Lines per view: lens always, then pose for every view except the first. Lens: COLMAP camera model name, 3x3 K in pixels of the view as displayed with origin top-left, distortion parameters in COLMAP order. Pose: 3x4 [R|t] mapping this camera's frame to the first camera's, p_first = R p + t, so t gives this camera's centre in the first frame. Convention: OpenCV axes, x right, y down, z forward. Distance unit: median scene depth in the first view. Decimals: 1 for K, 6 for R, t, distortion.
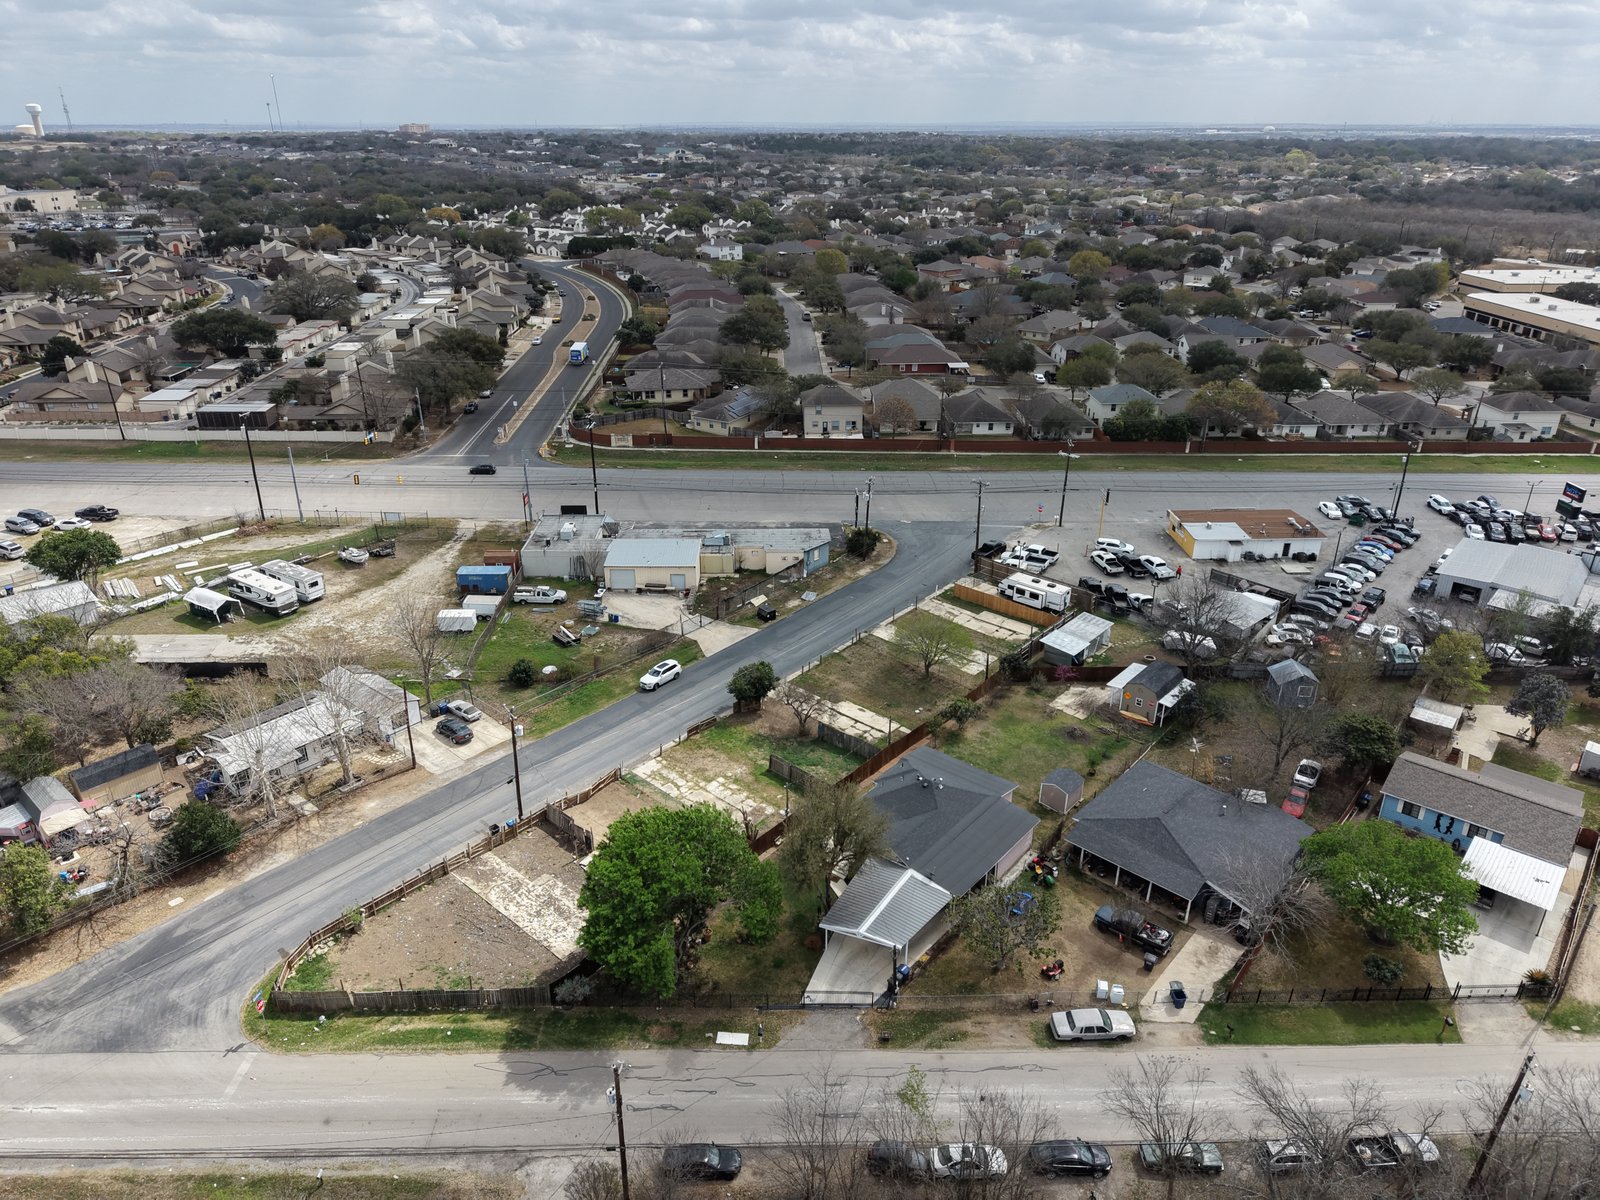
lens RADIAL K [[1046.2, 0, 795.9], [0, 1046.2, 642.6], [0, 0, 1]] dist [0.015597, -0.006425]
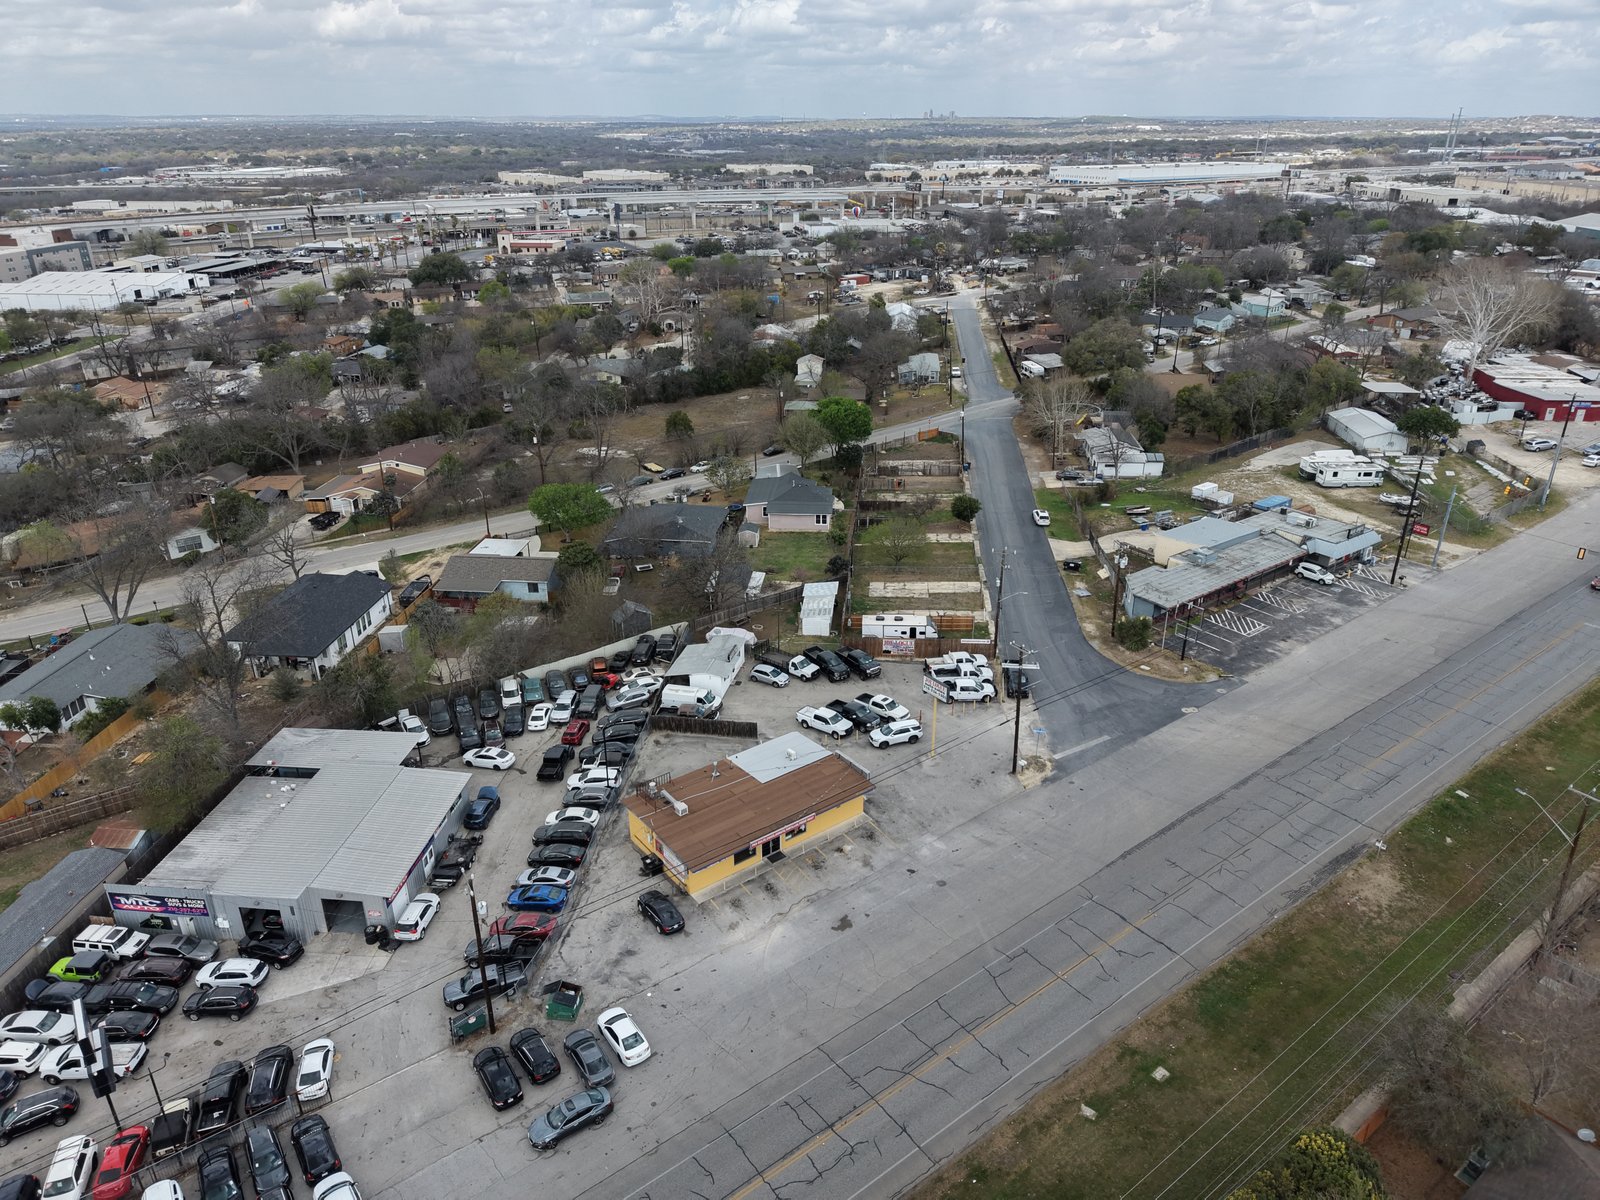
lens RADIAL K [[1062.7, 0, 798.0], [0, 1062.7, 605.7], [0, 0, 1]] dist [0.035460, -0.037588]
pose [[-0.816968, 0.240868, -0.523971, 0.722186], [-0.255329, 0.663604, 0.703162, -0.643275], [0.517078, 0.708246, -0.480643, 1.284847]]
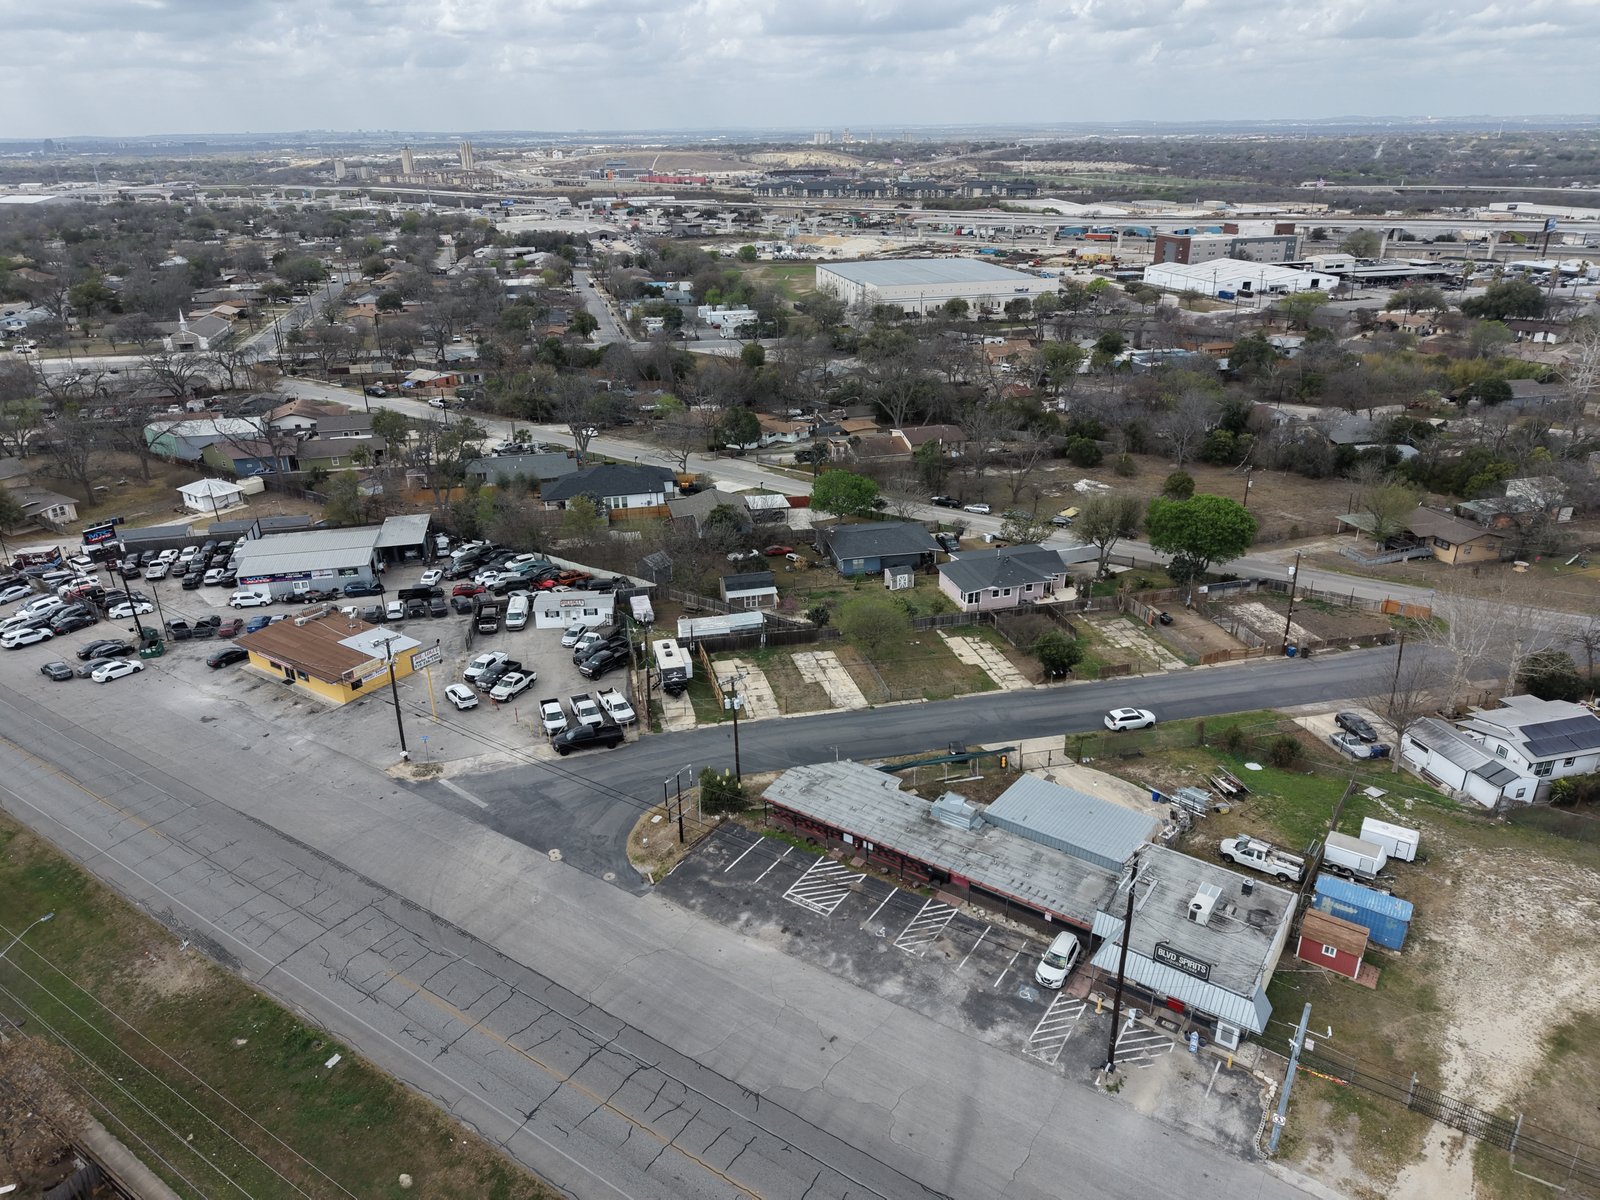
lens RADIAL K [[1058.8, 0, 801.1], [0, 1058.8, 626.5], [0, 0, 1]] dist [0.009386, -0.006311]
pose [[-0.815382, -0.239998, 0.526834, -0.298959], [0.266250, 0.652612, 0.709372, -0.621590], [-0.514066, 0.718678, -0.468228, 1.237056]]
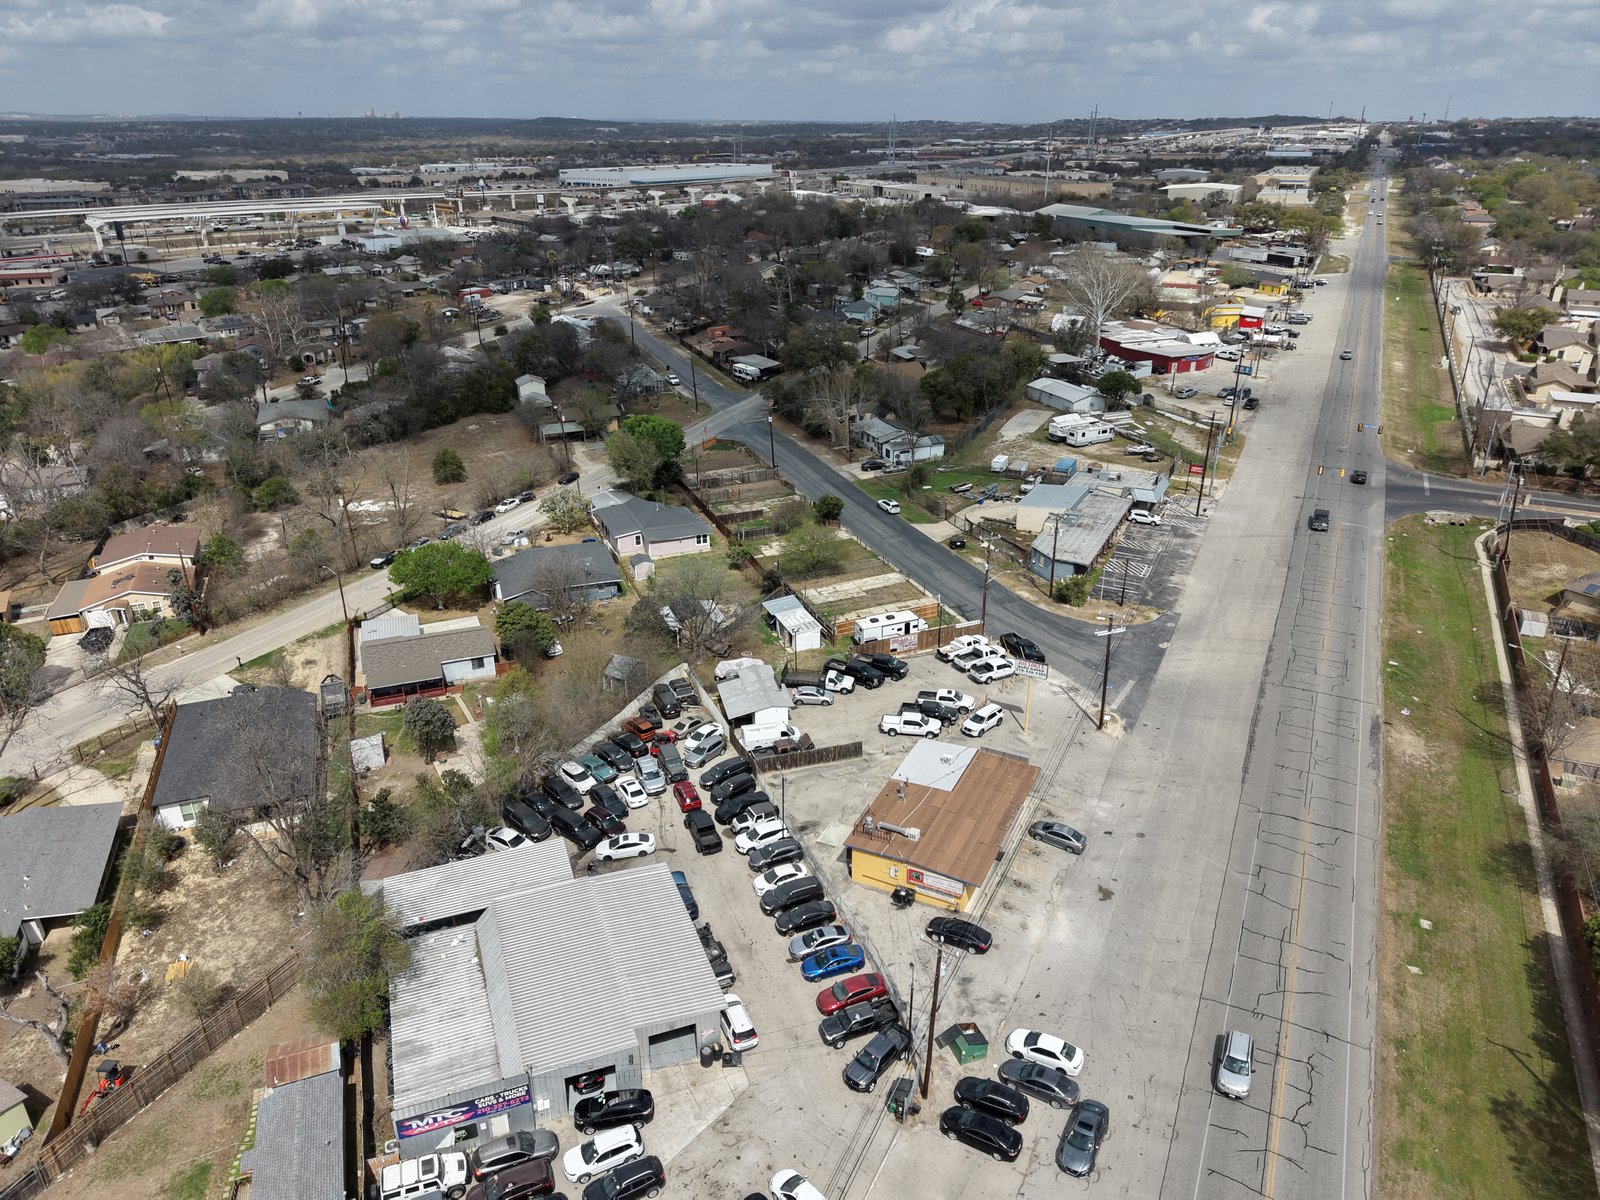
lens RADIAL K [[1062.7, 0, 798.0], [0, 1062.7, 605.7], [0, 0, 1]] dist [0.035460, -0.037588]
pose [[-0.472785, 0.364337, -0.802330, 0.958111], [-0.394466, 0.726683, 0.562431, -0.532921], [0.787954, 0.582400, -0.199846, 1.034115]]
